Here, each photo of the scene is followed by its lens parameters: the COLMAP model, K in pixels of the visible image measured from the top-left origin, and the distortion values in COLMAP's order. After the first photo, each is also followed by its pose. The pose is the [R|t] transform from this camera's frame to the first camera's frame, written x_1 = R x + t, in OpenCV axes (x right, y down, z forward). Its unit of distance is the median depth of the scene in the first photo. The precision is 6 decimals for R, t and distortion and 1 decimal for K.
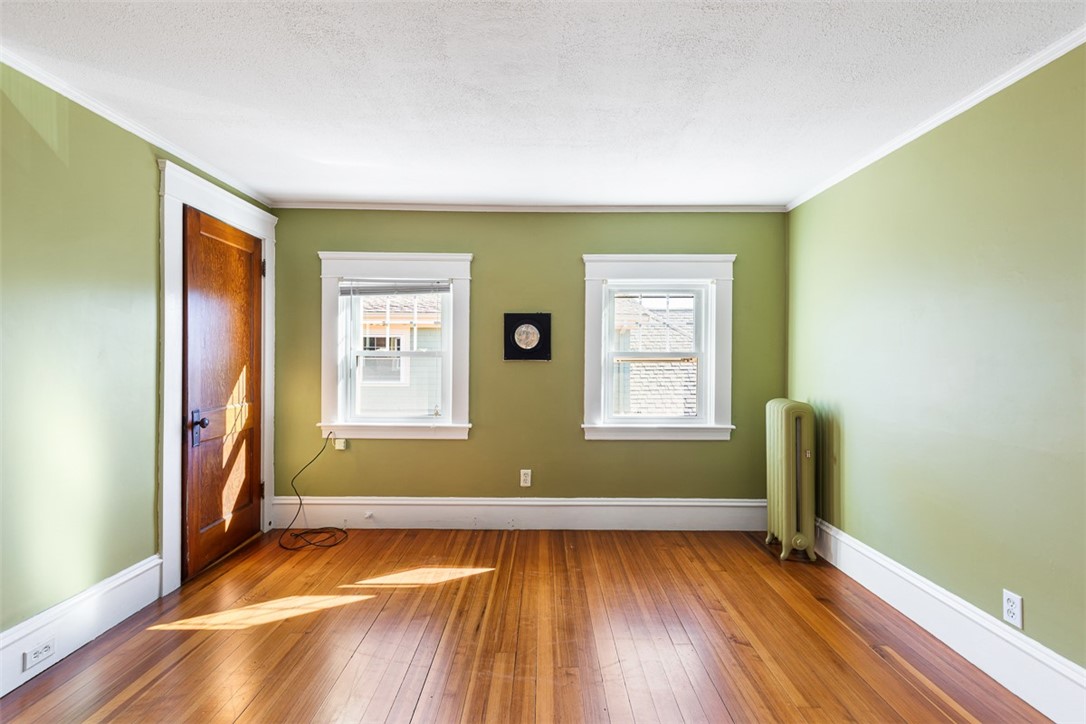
lens RADIAL K [[493.6, 0, 541.3], [0, 493.6, 355.7], [0, 0, 1]] dist [0.010952, -0.002111]
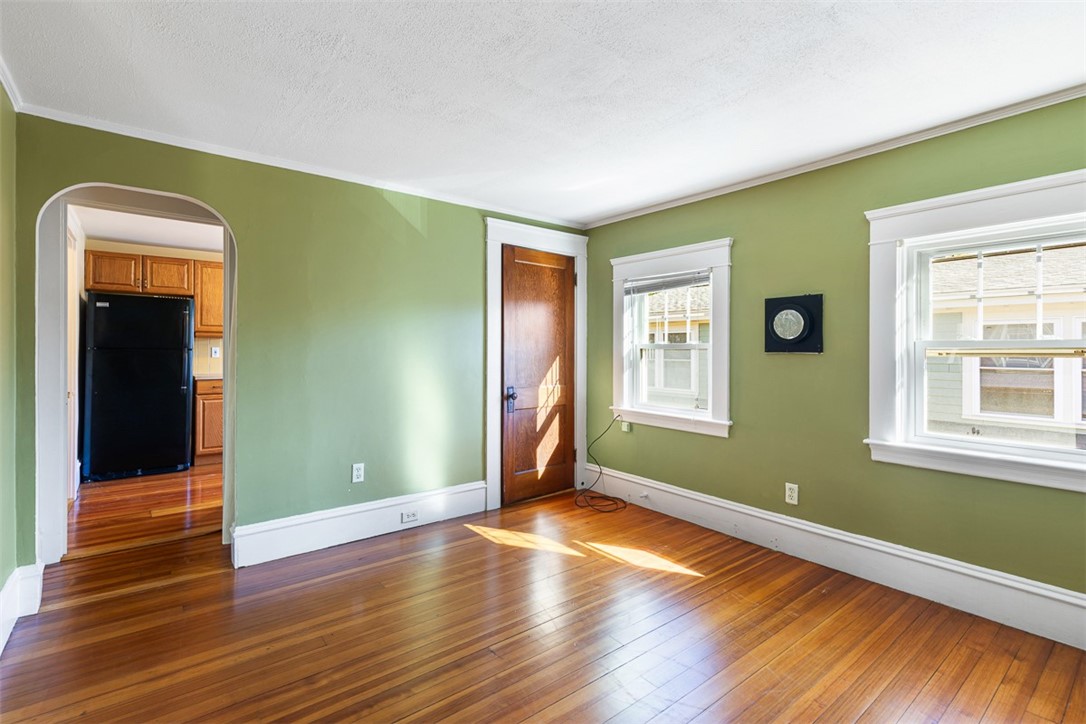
lens RADIAL K [[493.6, 0, 548.9], [0, 493.6, 349.1], [0, 0, 1]] dist [0.010952, -0.002111]
pose [[0.627921, -0.004378, -0.778264, 0.408004], [0.000141, 0.999985, -0.005511, 0.008366], [0.778277, 0.003351, 0.627913, 0.170484]]
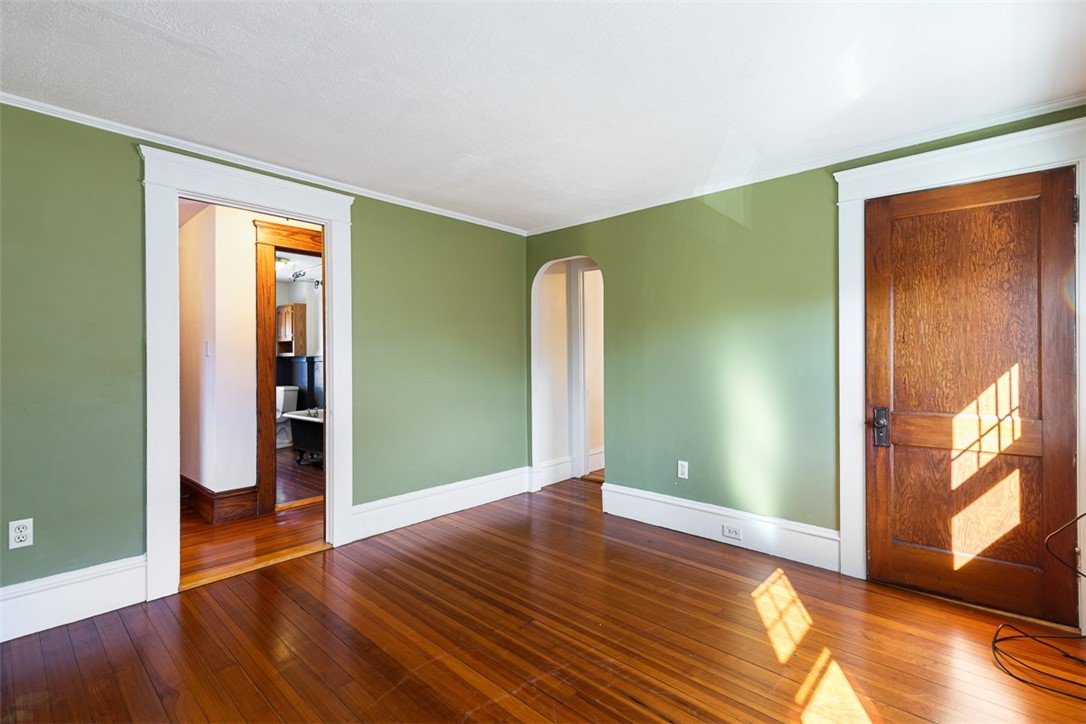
lens RADIAL K [[493.6, 0, 552.8], [0, 493.6, 360.1], [0, 0, 1]] dist [0.010952, -0.002111]
pose [[-0.661570, -0.001128, -0.749882, 0.379234], [-0.000142, 0.999999, -0.001379, 0.015851], [0.749883, -0.000806, -0.661570, 0.999565]]
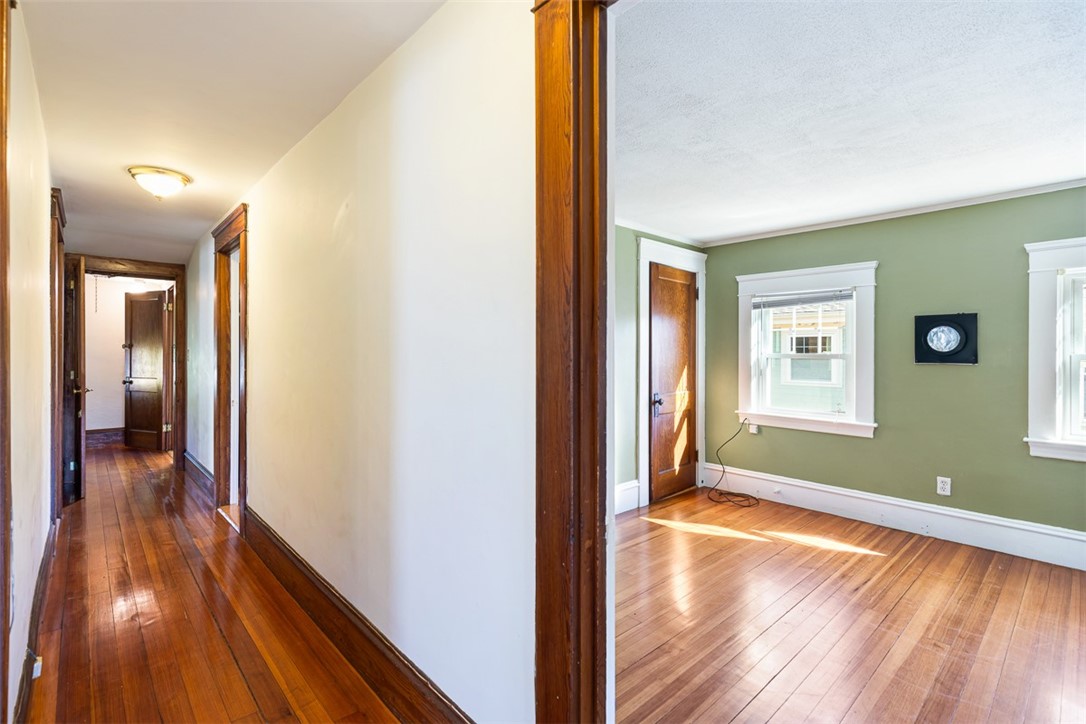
lens RADIAL K [[493.6, 0, 548.5], [0, 493.6, 350.9], [0, 0, 1]] dist [0.010952, -0.002111]
pose [[0.680511, -0.004537, -0.732723, 0.173365], [0.000173, 0.999982, -0.006031, -0.010823], [0.732738, 0.003977, 0.680500, -0.250881]]
